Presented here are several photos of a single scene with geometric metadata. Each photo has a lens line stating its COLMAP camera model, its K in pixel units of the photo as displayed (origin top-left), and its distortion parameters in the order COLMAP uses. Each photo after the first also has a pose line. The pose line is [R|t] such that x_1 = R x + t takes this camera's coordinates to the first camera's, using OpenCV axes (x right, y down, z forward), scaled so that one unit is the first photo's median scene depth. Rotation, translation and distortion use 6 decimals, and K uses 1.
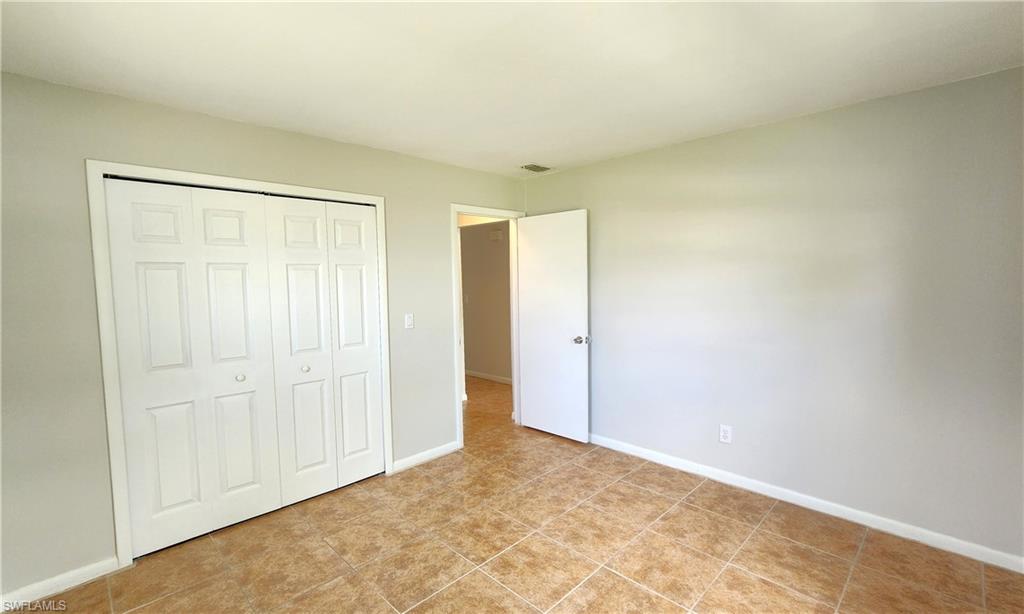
lens RADIAL K [[445.6, 0, 512.0], [0, 445.6, 307.0], [0, 0, 1]] dist [-0.000016, -0.000002]
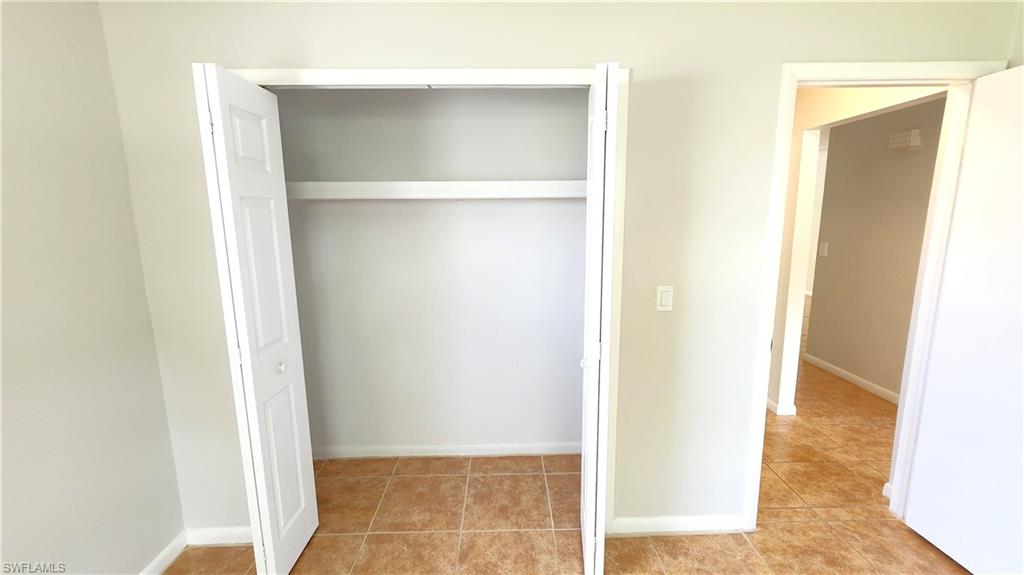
lens RADIAL K [[428.3, 0, 512.0], [0, 428.3, 287.5], [0, 0, 1]] dist [-0.000140, 0.001391]
pose [[0.722928, 0.127209, -0.679112, -0.003582], [-0.052275, 0.990158, 0.129825, -0.029425], [0.688943, -0.058354, 0.722462, 0.351046]]
